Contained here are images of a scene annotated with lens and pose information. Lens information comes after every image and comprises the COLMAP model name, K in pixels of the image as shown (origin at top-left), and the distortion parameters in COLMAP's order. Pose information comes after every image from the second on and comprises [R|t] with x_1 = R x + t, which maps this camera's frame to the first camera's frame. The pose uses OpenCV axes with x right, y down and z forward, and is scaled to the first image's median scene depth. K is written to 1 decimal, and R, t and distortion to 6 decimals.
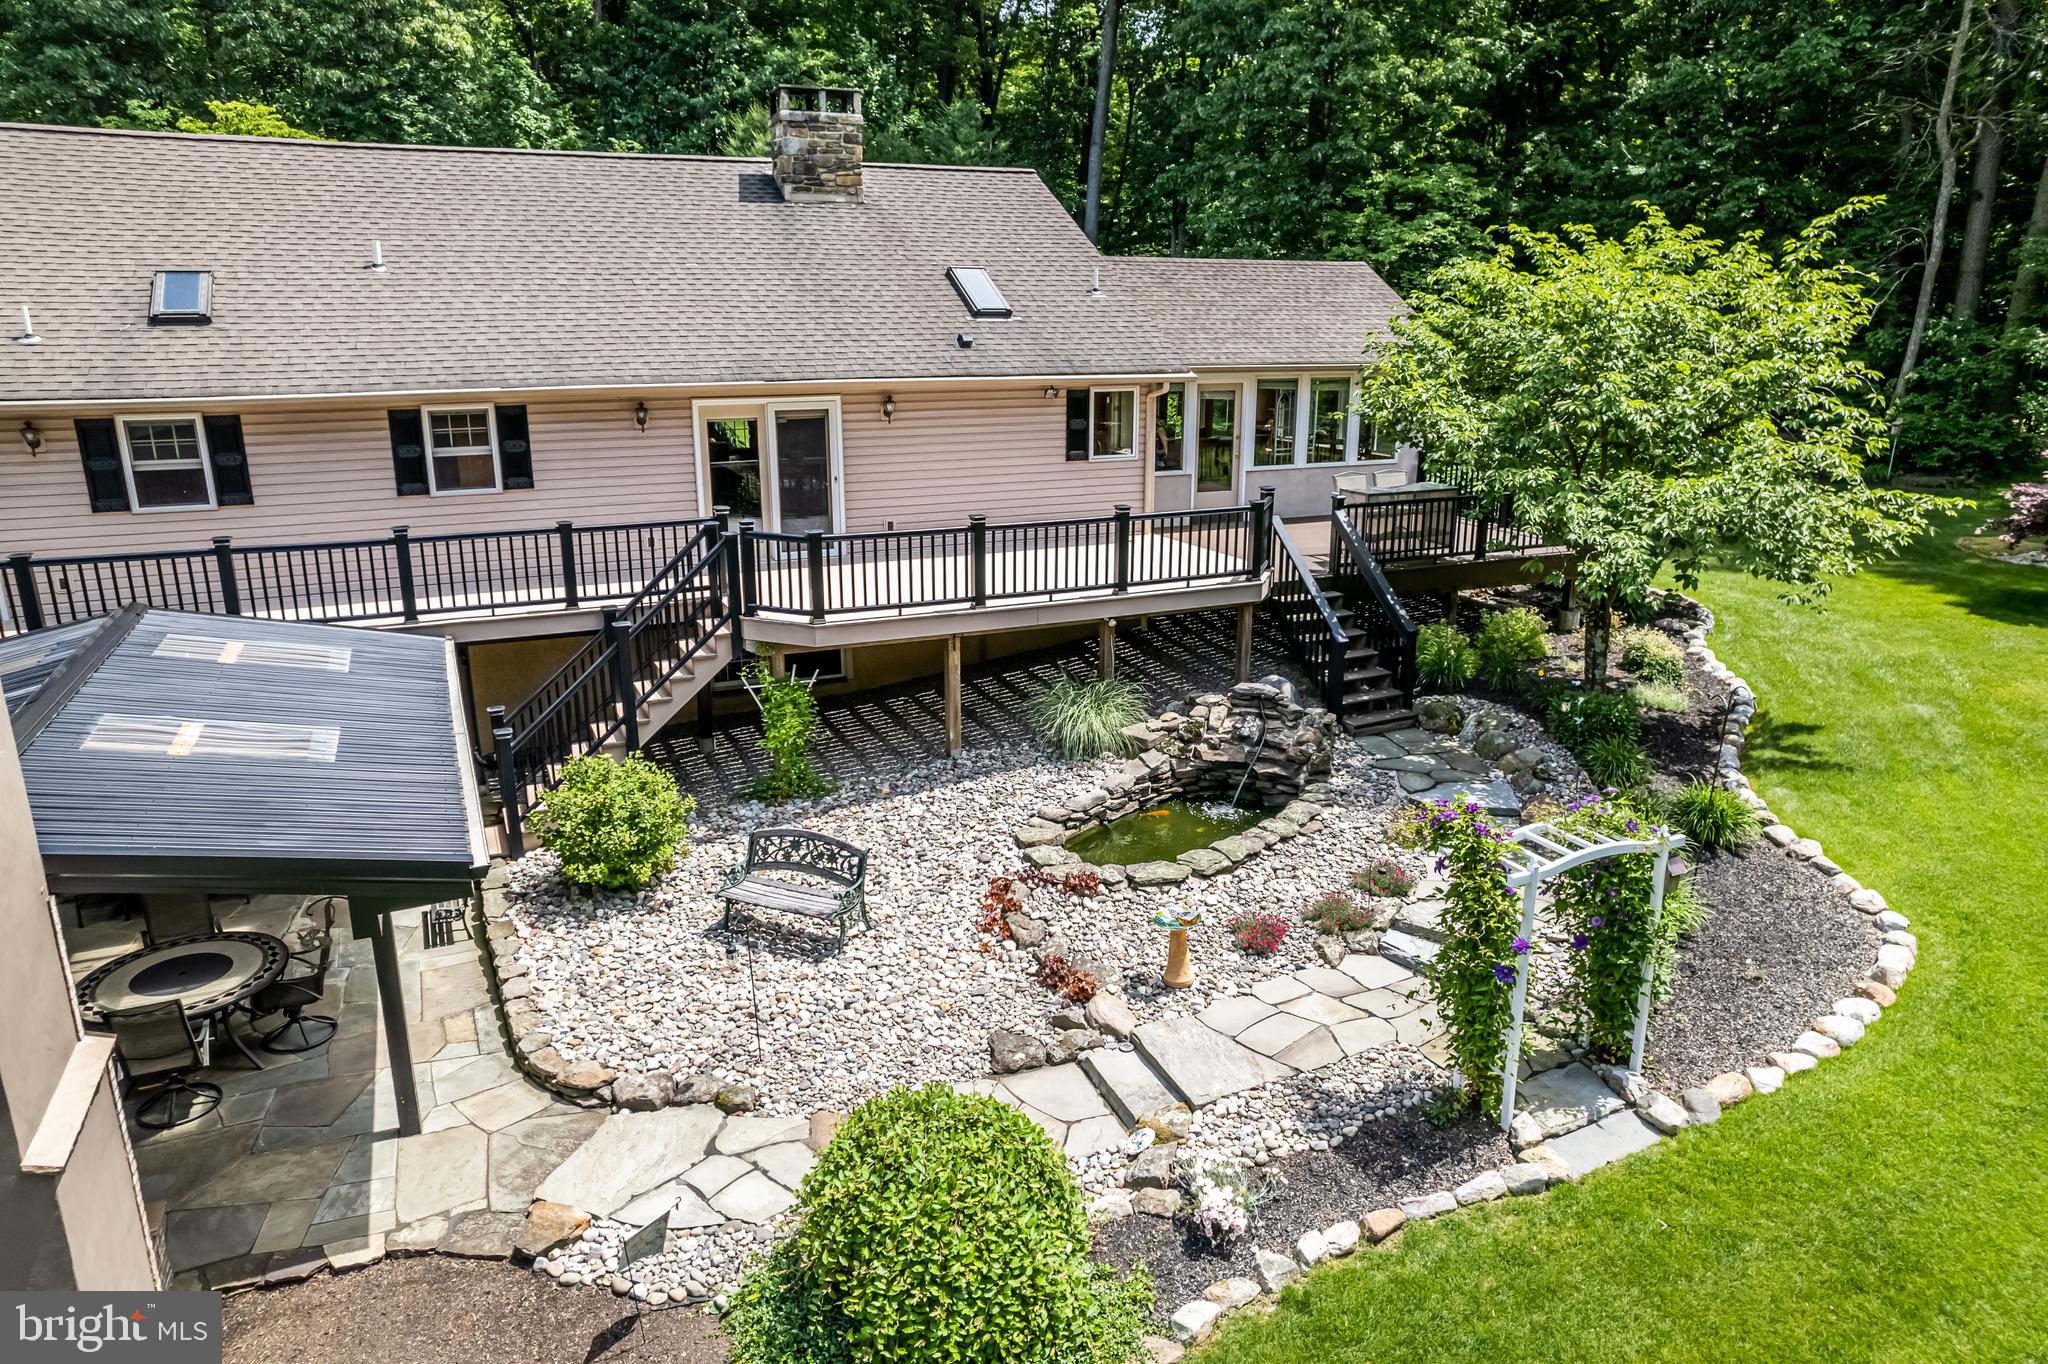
lens RADIAL K [[1318.8, 0, 1026.8], [0, 1318.8, 691.5], [0, 0, 1]] dist [-0.070785, 0.059256]
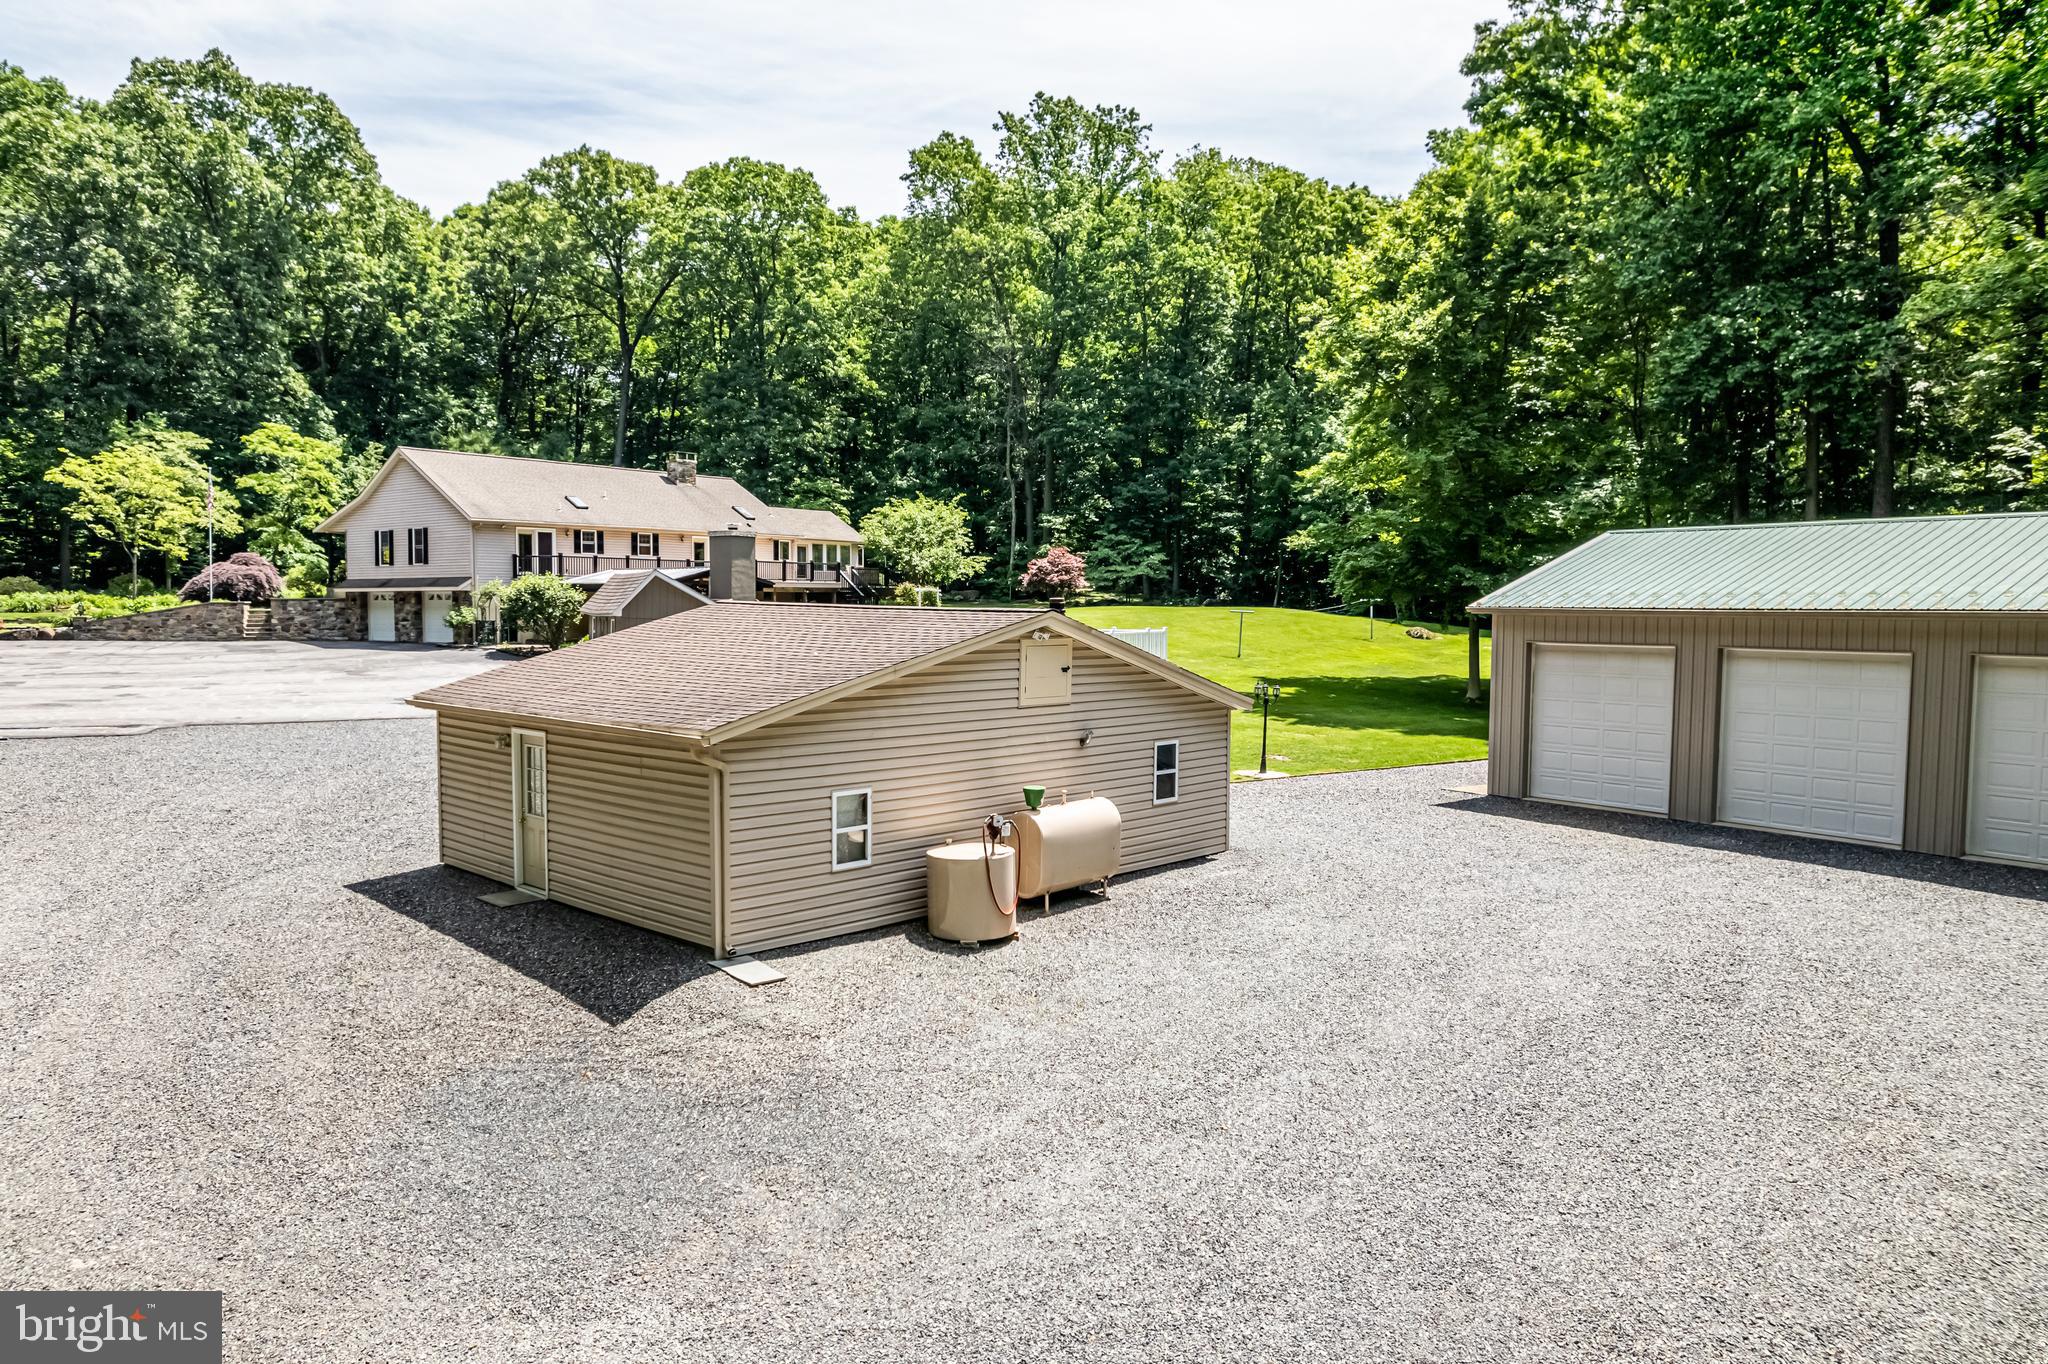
lens RADIAL K [[1319.2, 0, 951.9], [0, 1319.2, 666.1], [0, 0, 1]] dist [-0.025921, 0.008775]
pose [[0.889328, -0.021855, 0.456747, -1.483354], [0.125091, 0.972383, -0.197036, 1.089057], [-0.439827, 0.232365, 0.867502, -2.798415]]
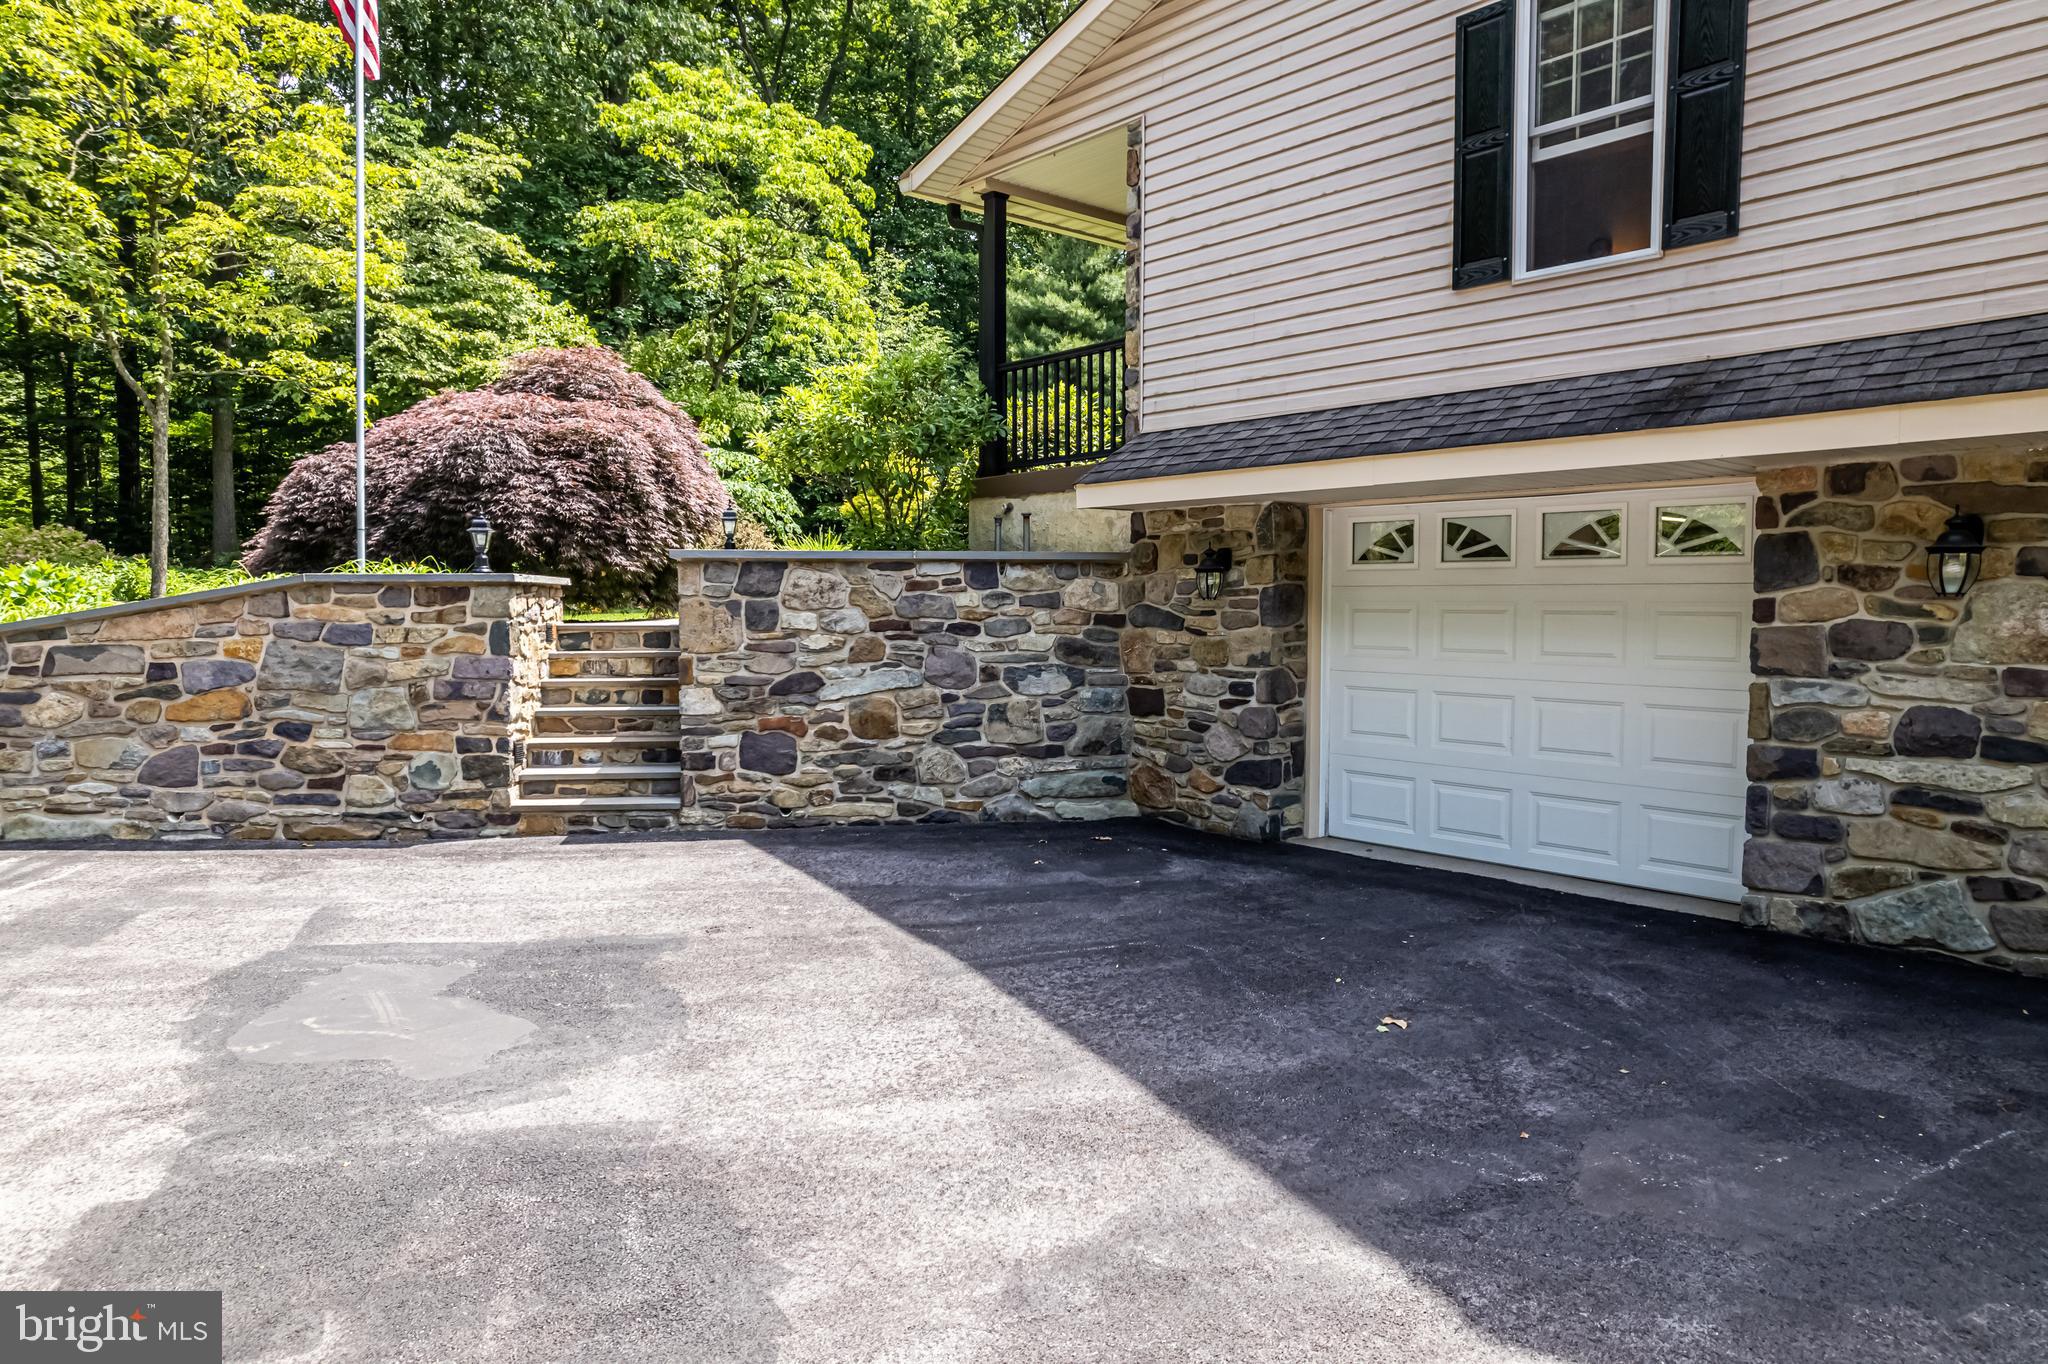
lens RADIAL K [[1318.8, 0, 1032.0], [0, 1318.8, 679.3], [0, 0, 1]] dist [-0.070785, 0.059256]
pose [[0.964188, -0.008182, 0.265093, -1.503363], [0.066797, 0.974796, -0.212864, 0.048563], [-0.256670, 0.222948, 0.940433, 0.896267]]
